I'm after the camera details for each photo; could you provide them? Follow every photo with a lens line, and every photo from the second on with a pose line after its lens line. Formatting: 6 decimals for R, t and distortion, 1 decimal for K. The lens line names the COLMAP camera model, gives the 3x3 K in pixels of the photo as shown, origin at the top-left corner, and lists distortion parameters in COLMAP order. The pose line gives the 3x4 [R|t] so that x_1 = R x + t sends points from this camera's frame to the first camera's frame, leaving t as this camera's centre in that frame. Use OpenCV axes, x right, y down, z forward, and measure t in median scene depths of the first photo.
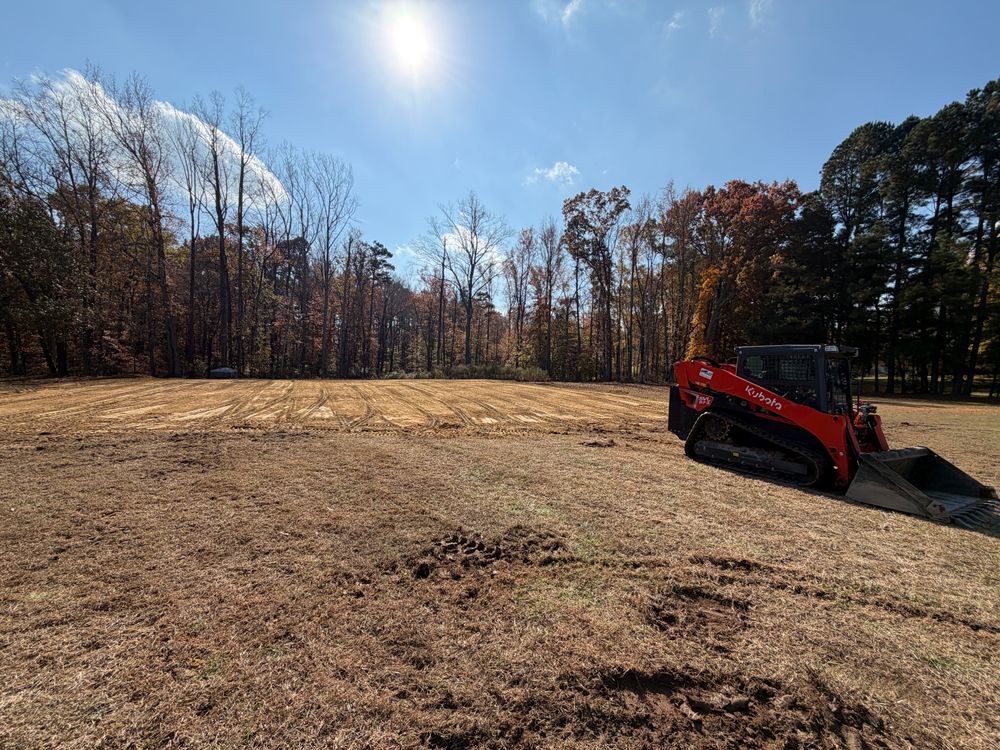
lens RADIAL K [[393.8, 0, 497.1], [0, 393.8, 374.3], [0, 0, 1]] dist [-0.009525, -0.000130]
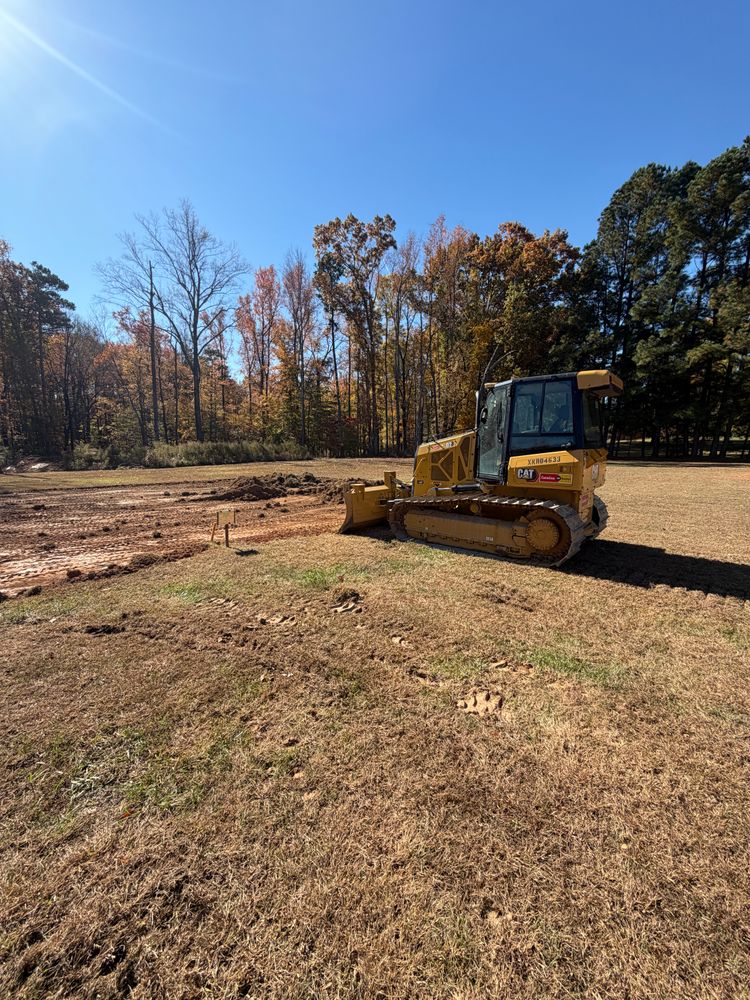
lens RADIAL K [[393.8, 0, 378.3], [0, 393.8, 496.7], [0, 0, 1]] dist [-0.009525, -0.000130]
pose [[0.938401, -0.076186, 0.337044, -0.014105], [0.036905, 0.991910, 0.121464, 0.001395], [-0.343571, -0.101543, 0.933621, 0.144726]]
